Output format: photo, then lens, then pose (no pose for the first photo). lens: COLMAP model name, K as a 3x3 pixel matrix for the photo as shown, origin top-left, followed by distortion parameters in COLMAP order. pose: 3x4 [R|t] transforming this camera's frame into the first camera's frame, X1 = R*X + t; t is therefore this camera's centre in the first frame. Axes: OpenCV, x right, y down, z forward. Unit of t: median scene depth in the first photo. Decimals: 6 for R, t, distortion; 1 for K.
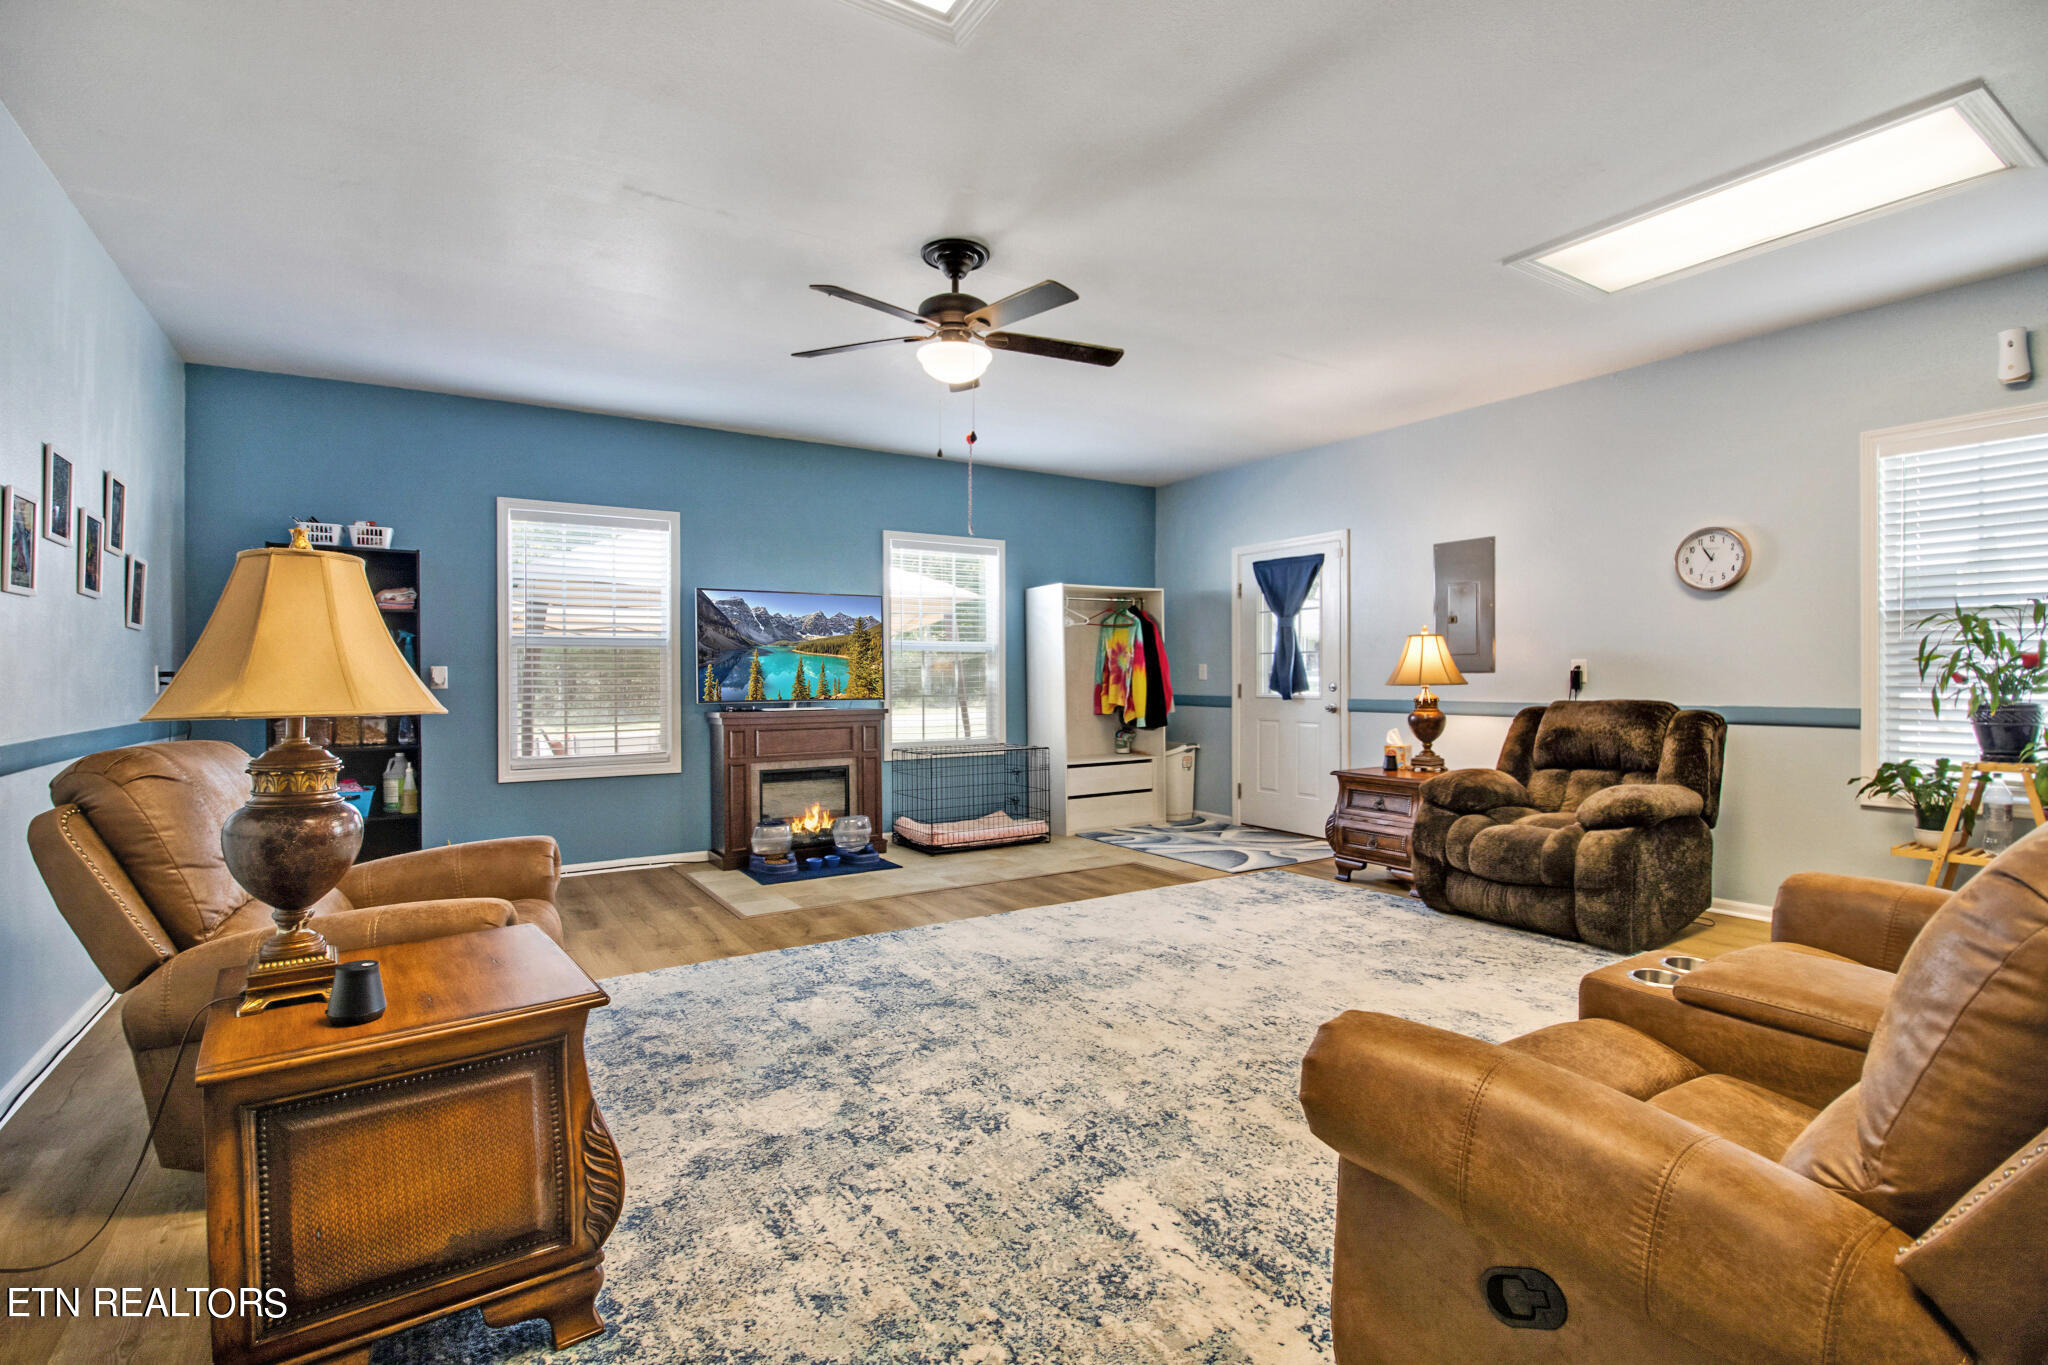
lens RADIAL K [[954.1, 0, 1013.1], [0, 954.1, 666.7], [0, 0, 1]] dist [-0.000713, -0.001047]
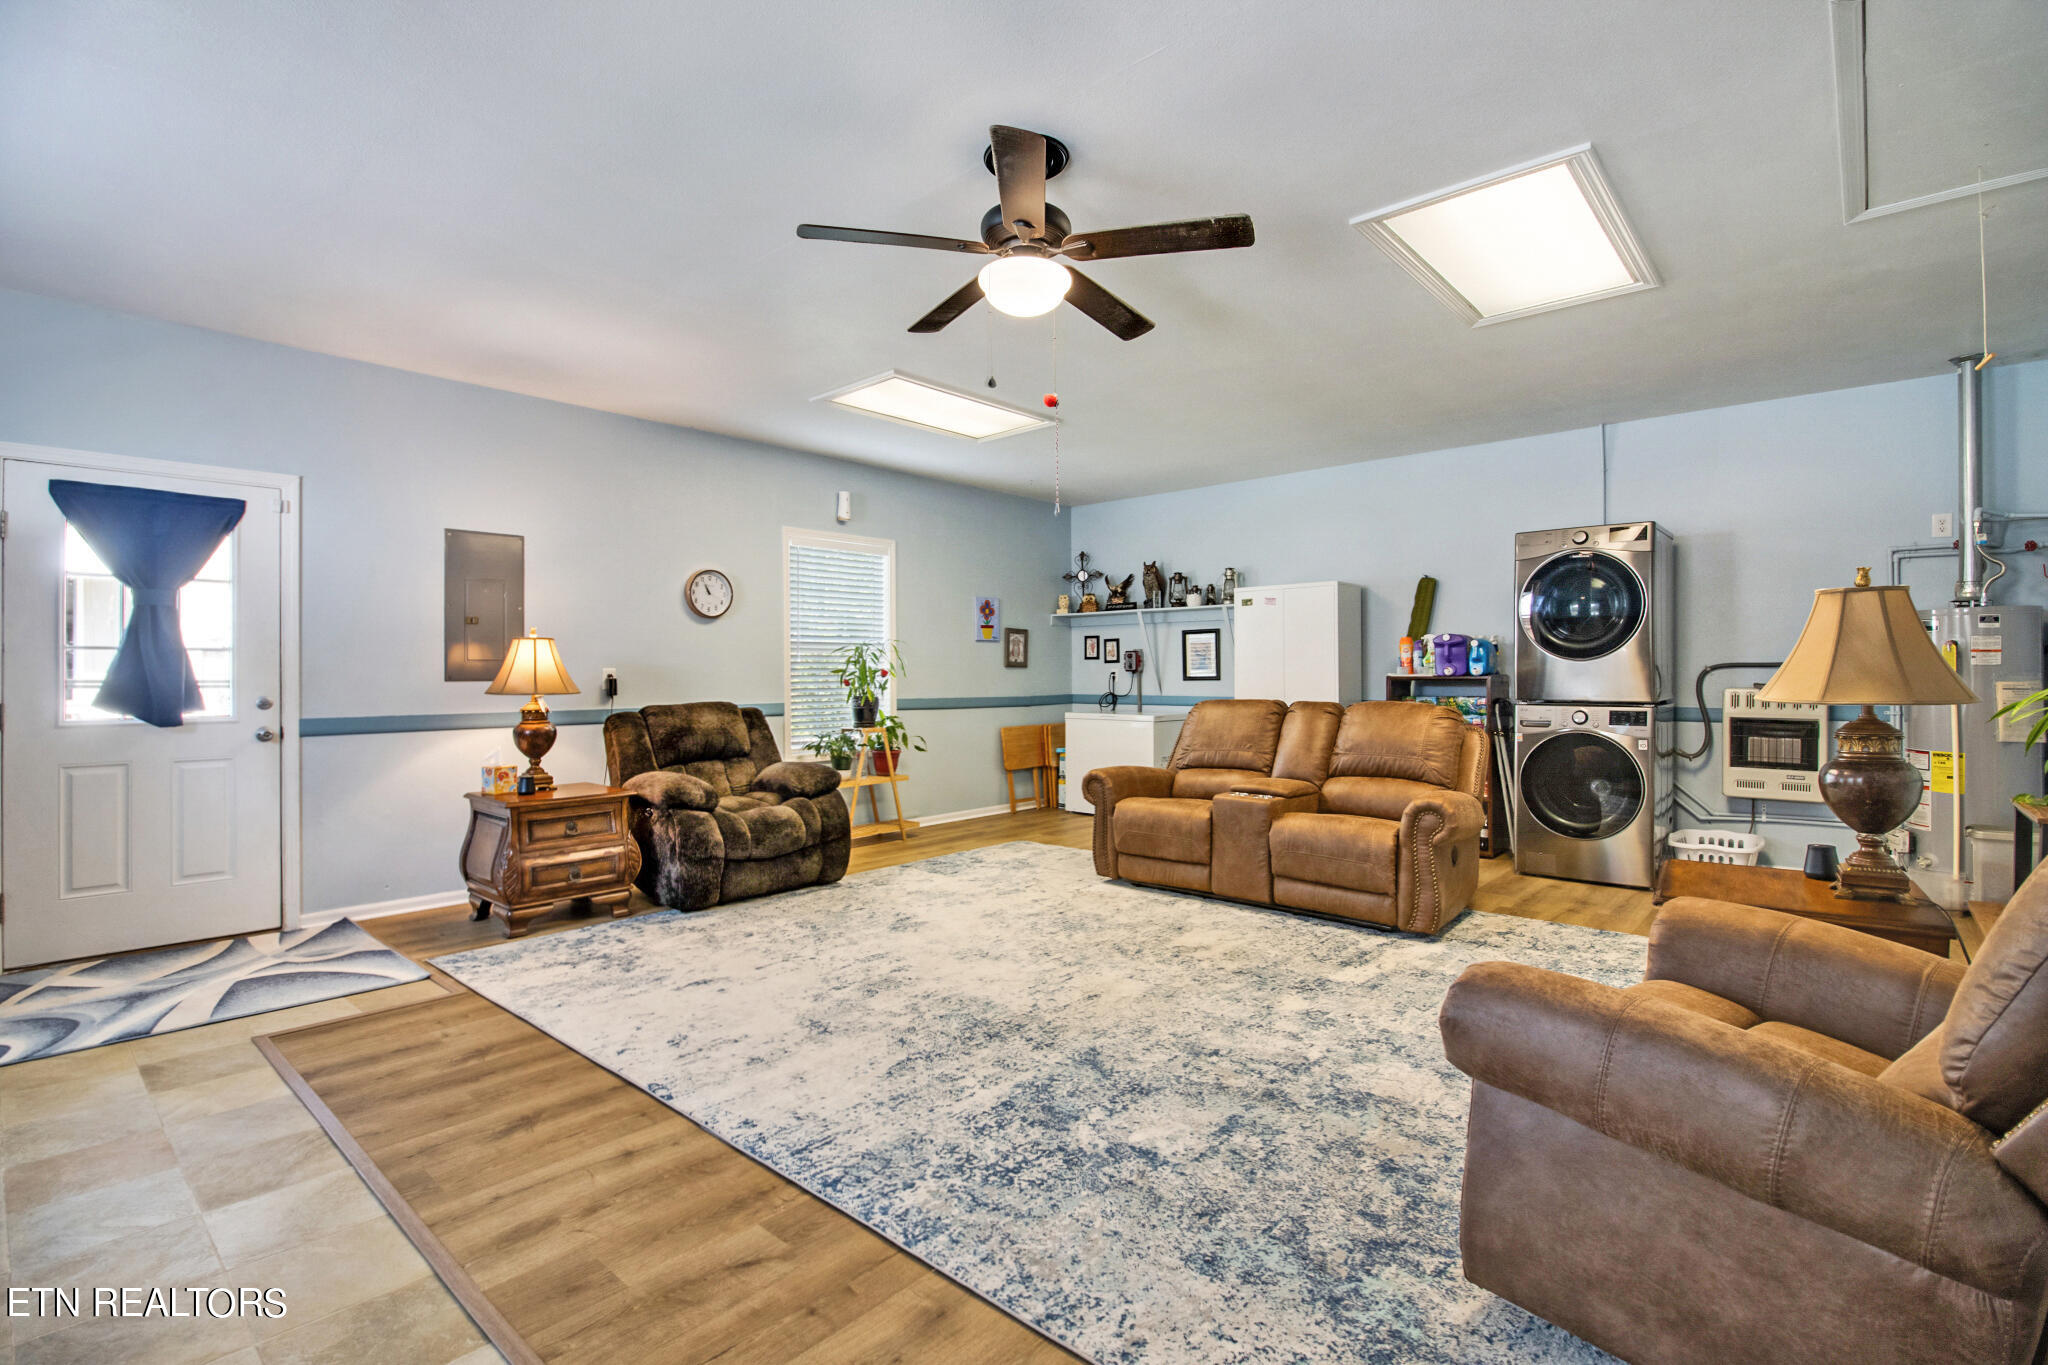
lens RADIAL K [[954.1, 0, 1013.1], [0, 954.1, 666.7], [0, 0, 1]] dist [-0.000713, -0.001047]
pose [[-0.277270, 0.014323, 0.960685, -0.837602], [-0.000169, 0.999888, -0.014956, 0.010567], [-0.960792, -0.004309, -0.277237, 1.246920]]
